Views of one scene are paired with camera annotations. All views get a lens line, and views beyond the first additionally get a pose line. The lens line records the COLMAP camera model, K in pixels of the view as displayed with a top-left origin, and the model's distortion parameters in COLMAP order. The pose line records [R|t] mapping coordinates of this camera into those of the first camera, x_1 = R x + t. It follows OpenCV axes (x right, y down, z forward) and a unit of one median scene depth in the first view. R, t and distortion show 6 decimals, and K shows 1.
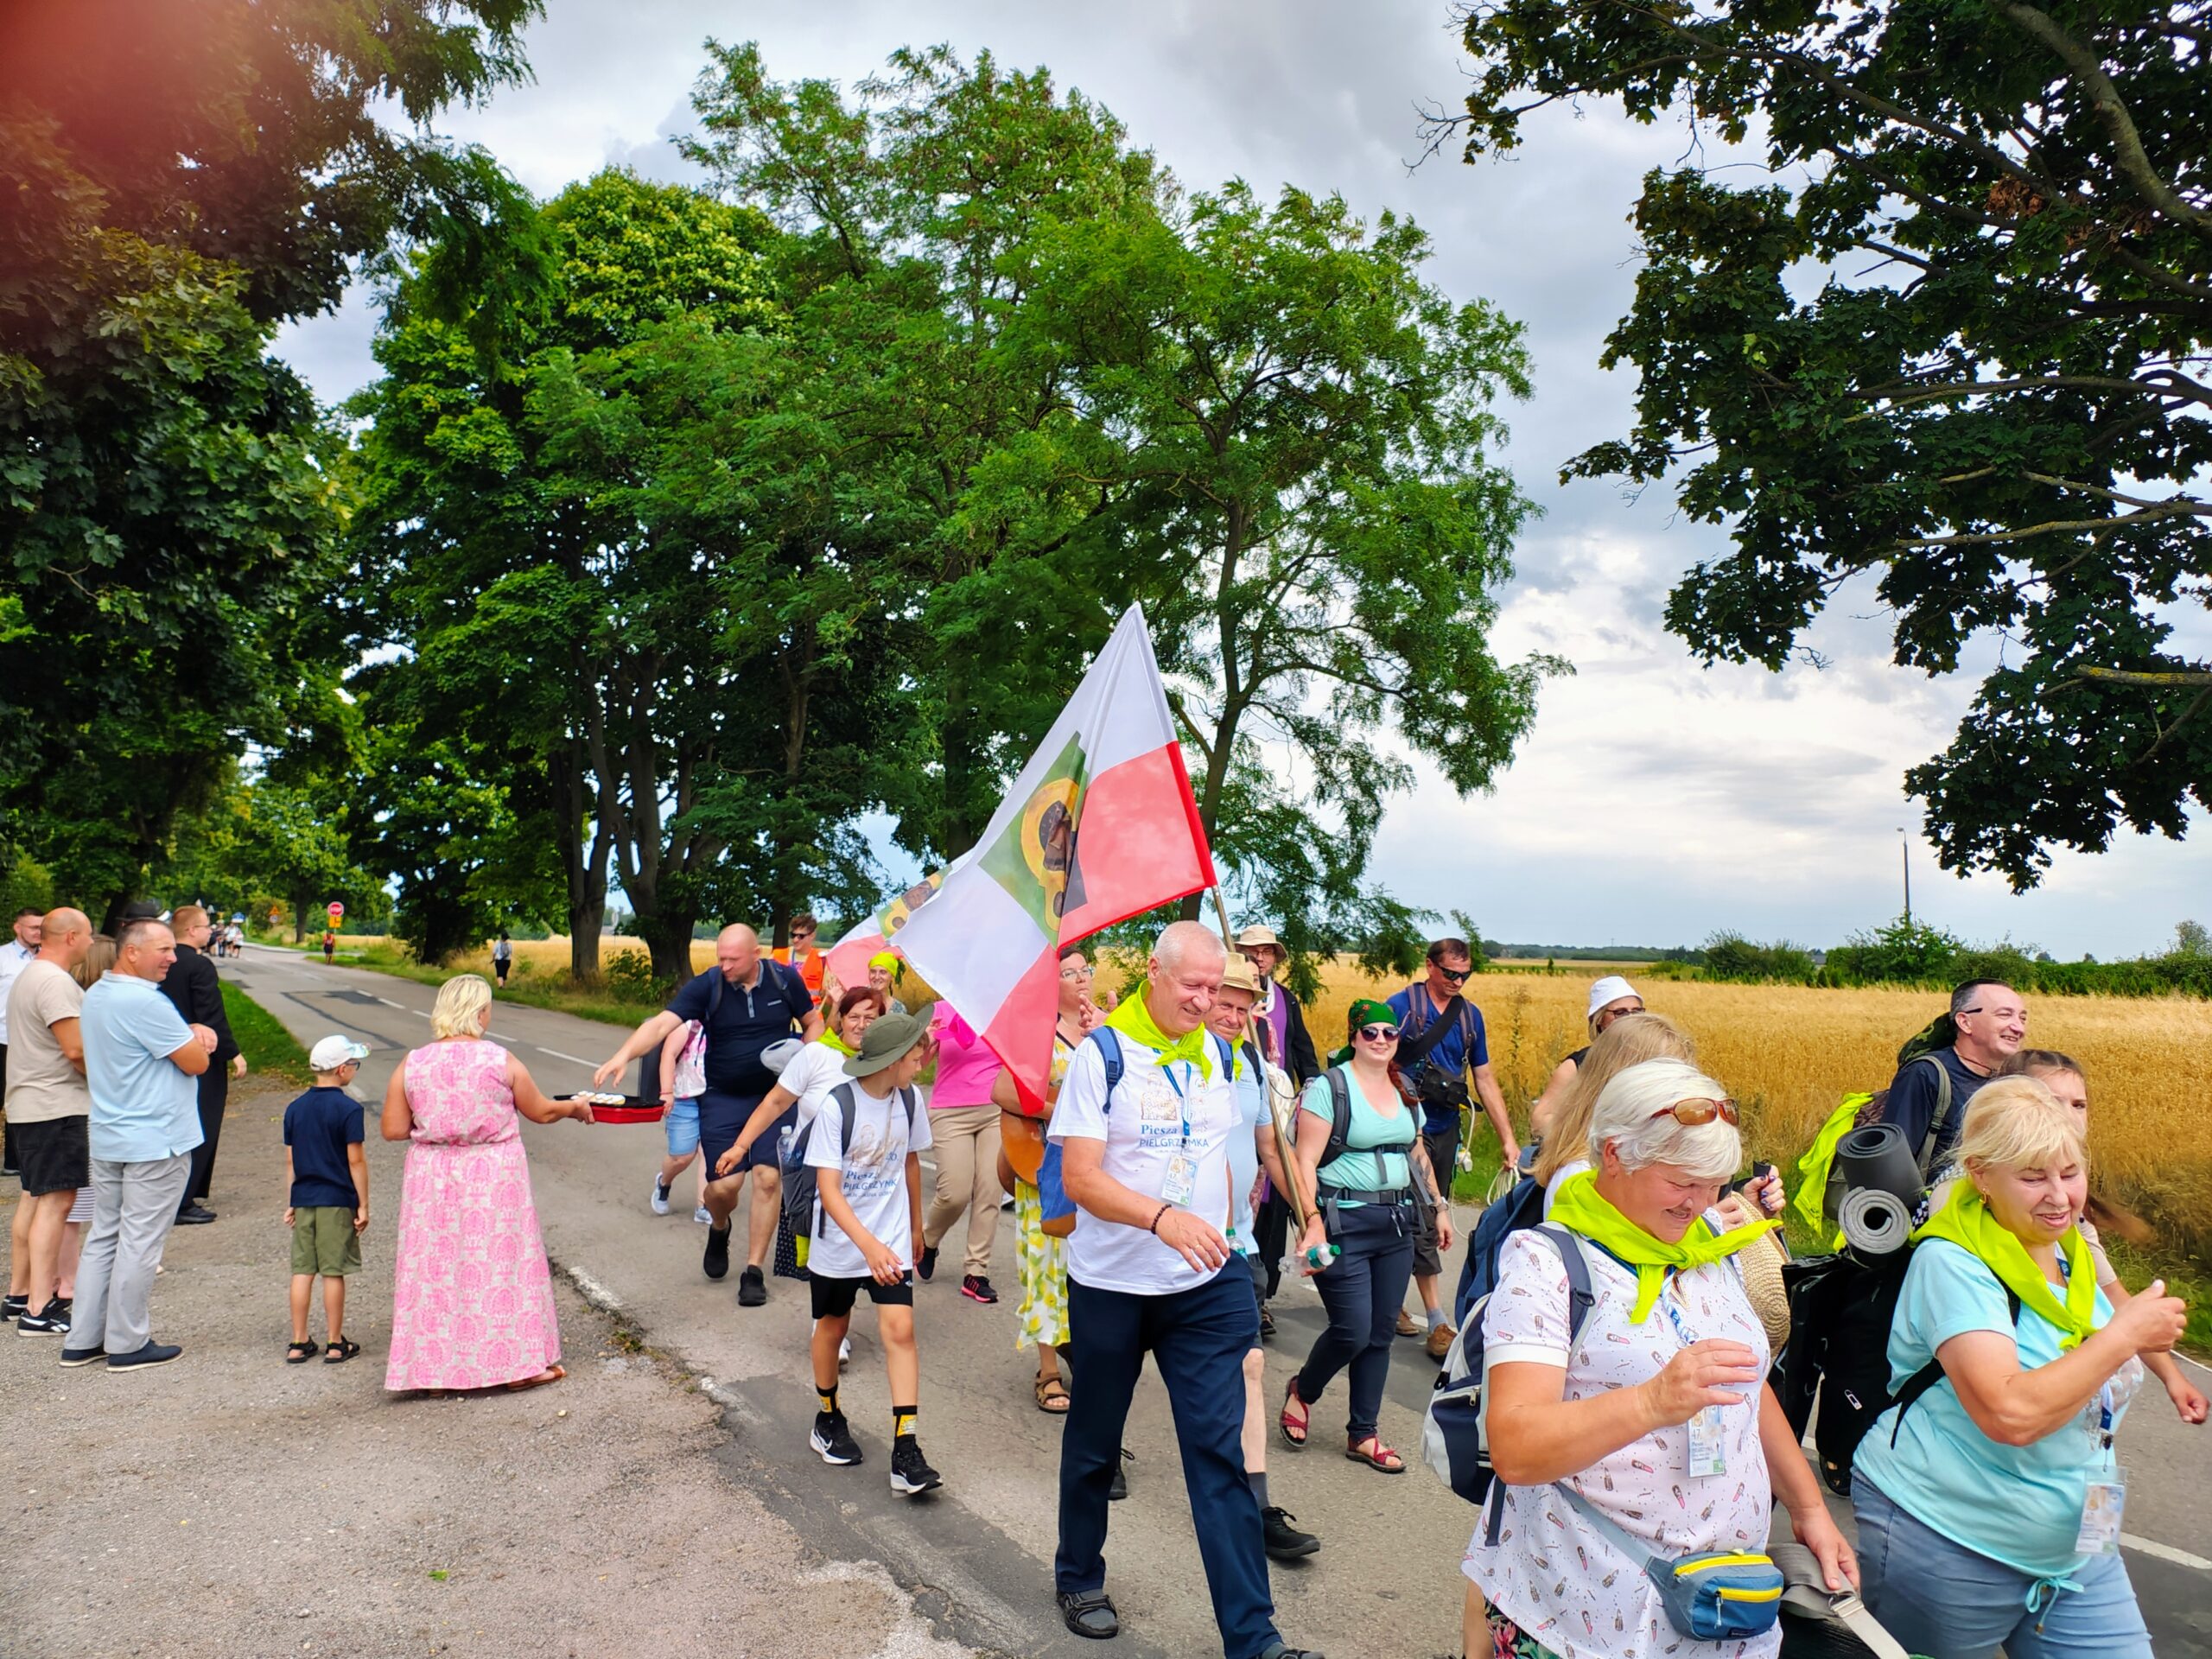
lens RADIAL K [[1616.2, 0, 1134.2], [0, 1616.2, 825.9], [0, 0, 1]] dist [0.041161, -0.077255]
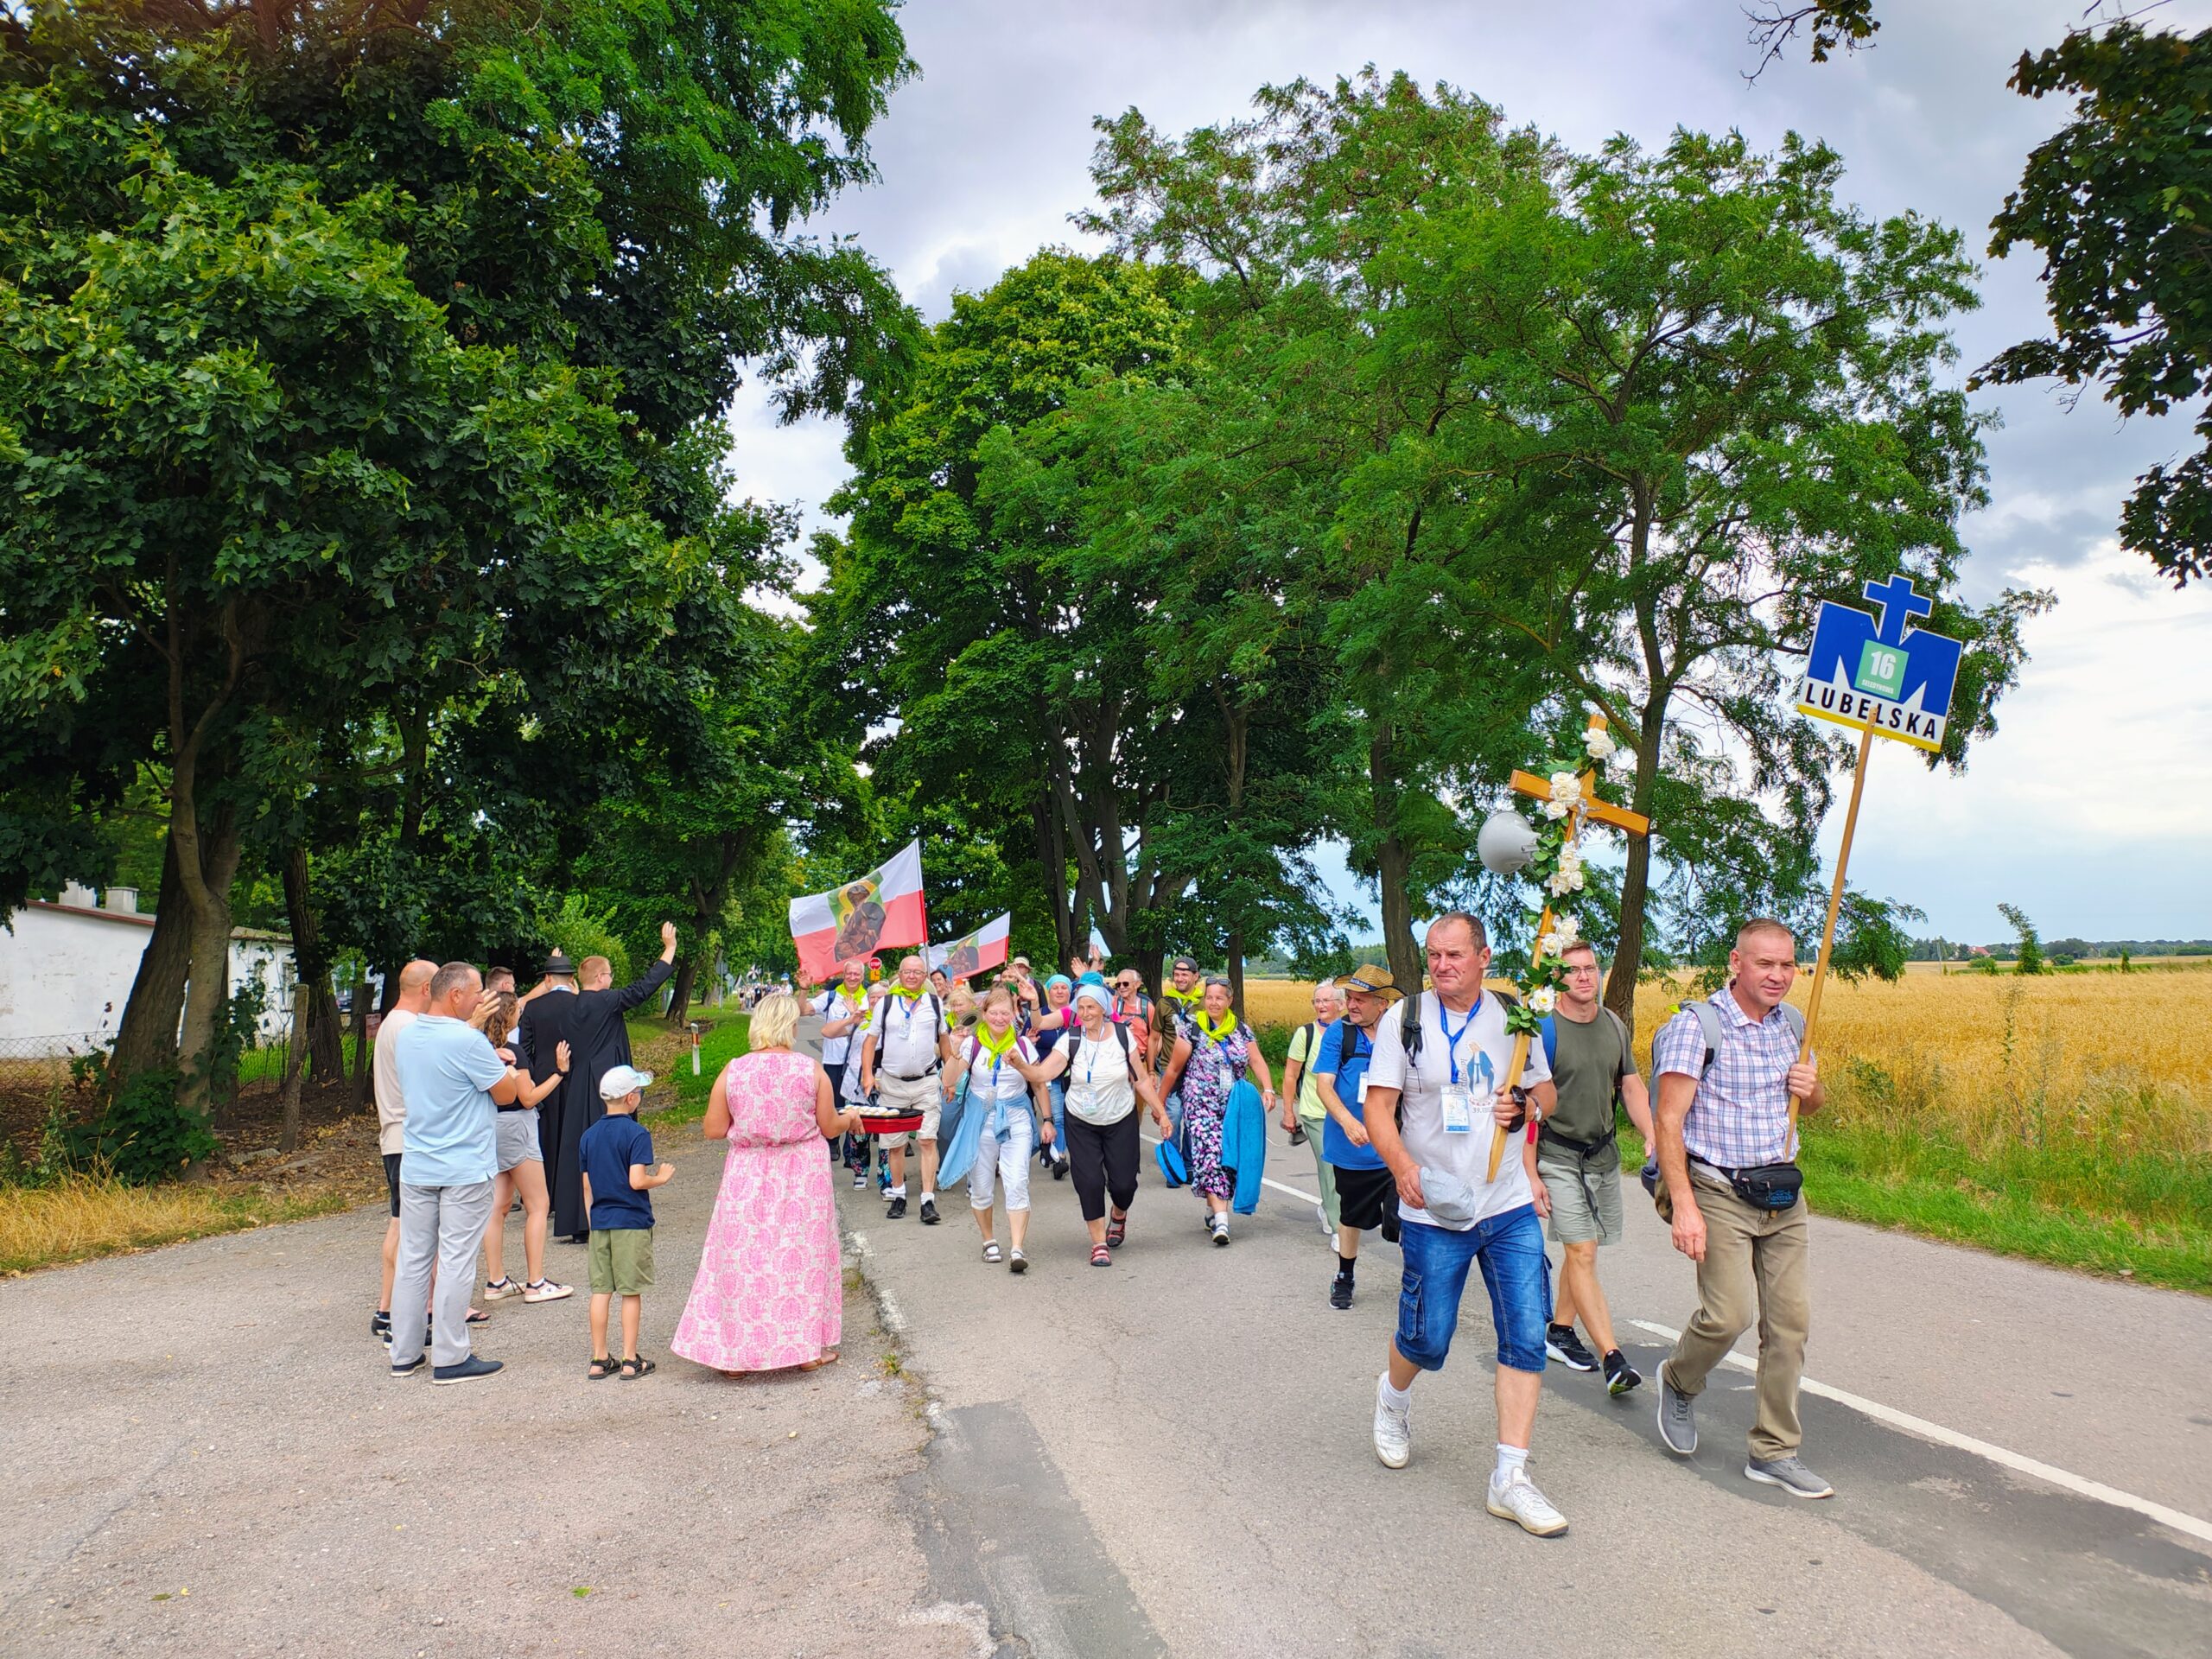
lens RADIAL K [[1616.2, 0, 1134.2], [0, 1616.2, 825.9], [0, 0, 1]] dist [0.041161, -0.077255]
pose [[0.951863, -0.075496, -0.297081, 0.033260], [0.070425, 0.997131, -0.027754, 0.004324], [0.298324, 0.005497, 0.954449, 0.015934]]
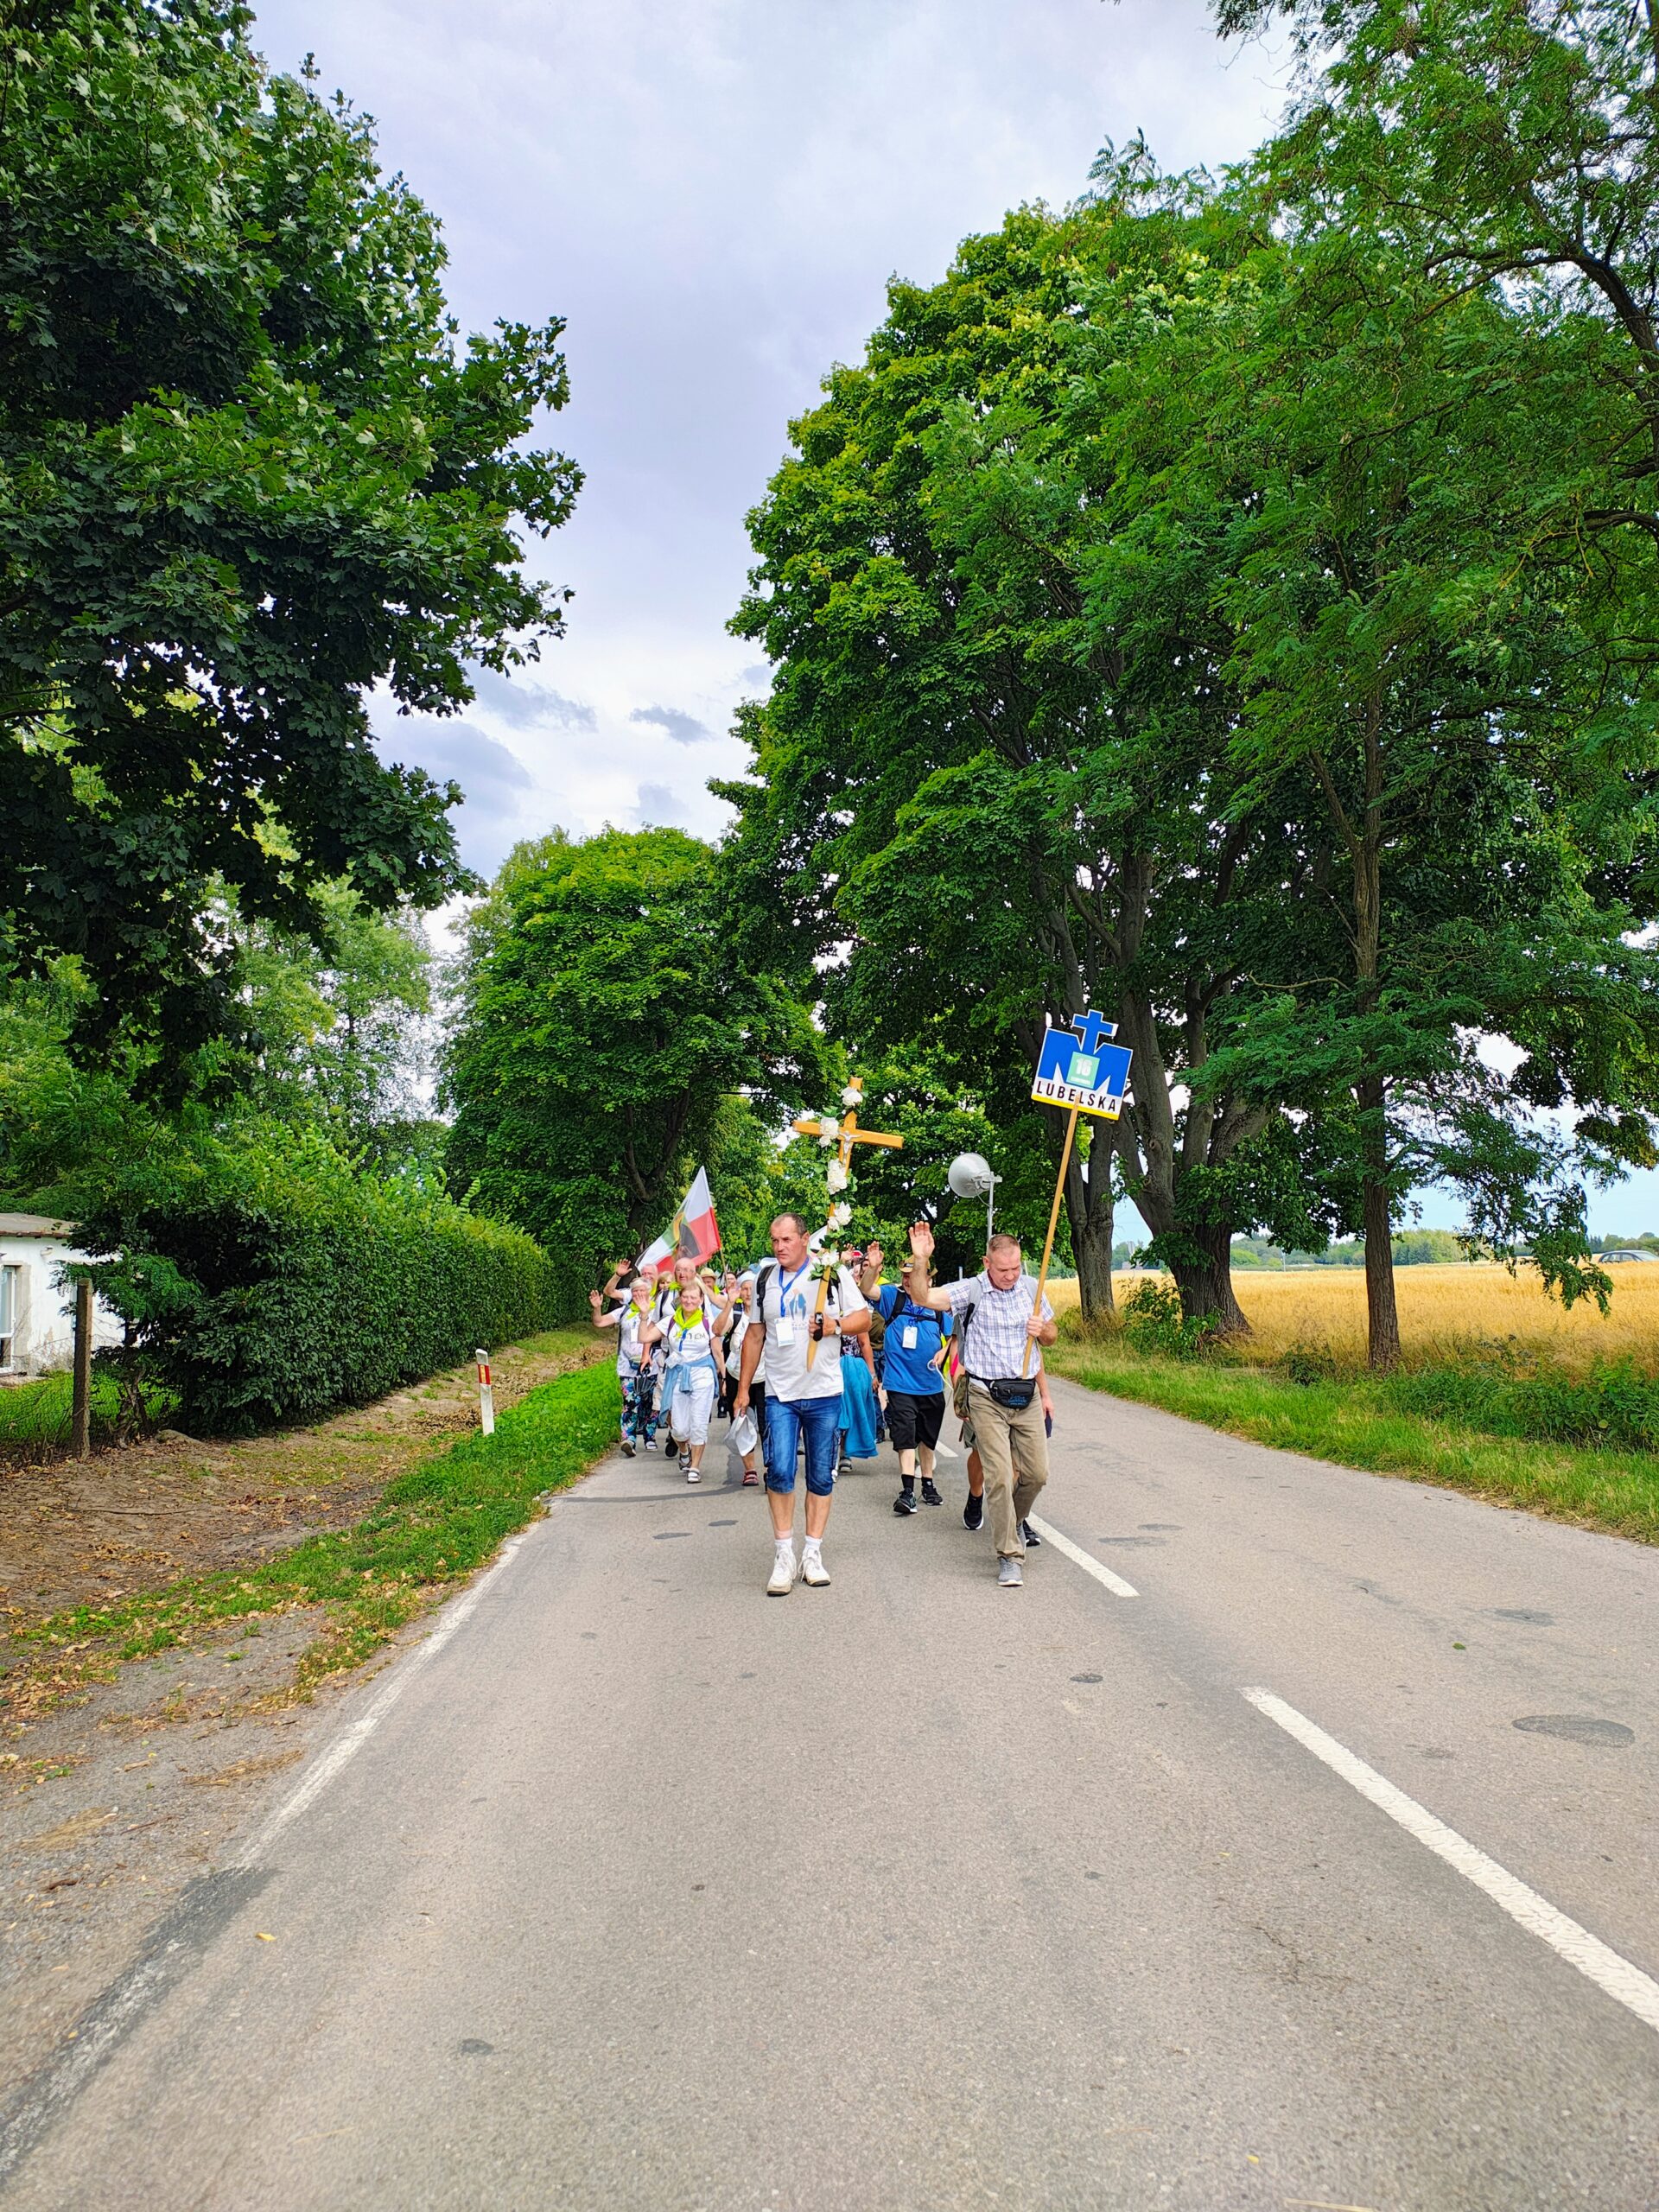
lens RADIAL K [[1616.2, 0, 829.5], [0, 1616.2, 1106.0], [0, 0, 1]] dist [0.041161, -0.077255]
pose [[0.878031, -0.108758, -0.466082, -0.141996], [0.094410, 0.994062, -0.054105, 0.038812], [0.469199, 0.003503, 0.883085, 0.459994]]
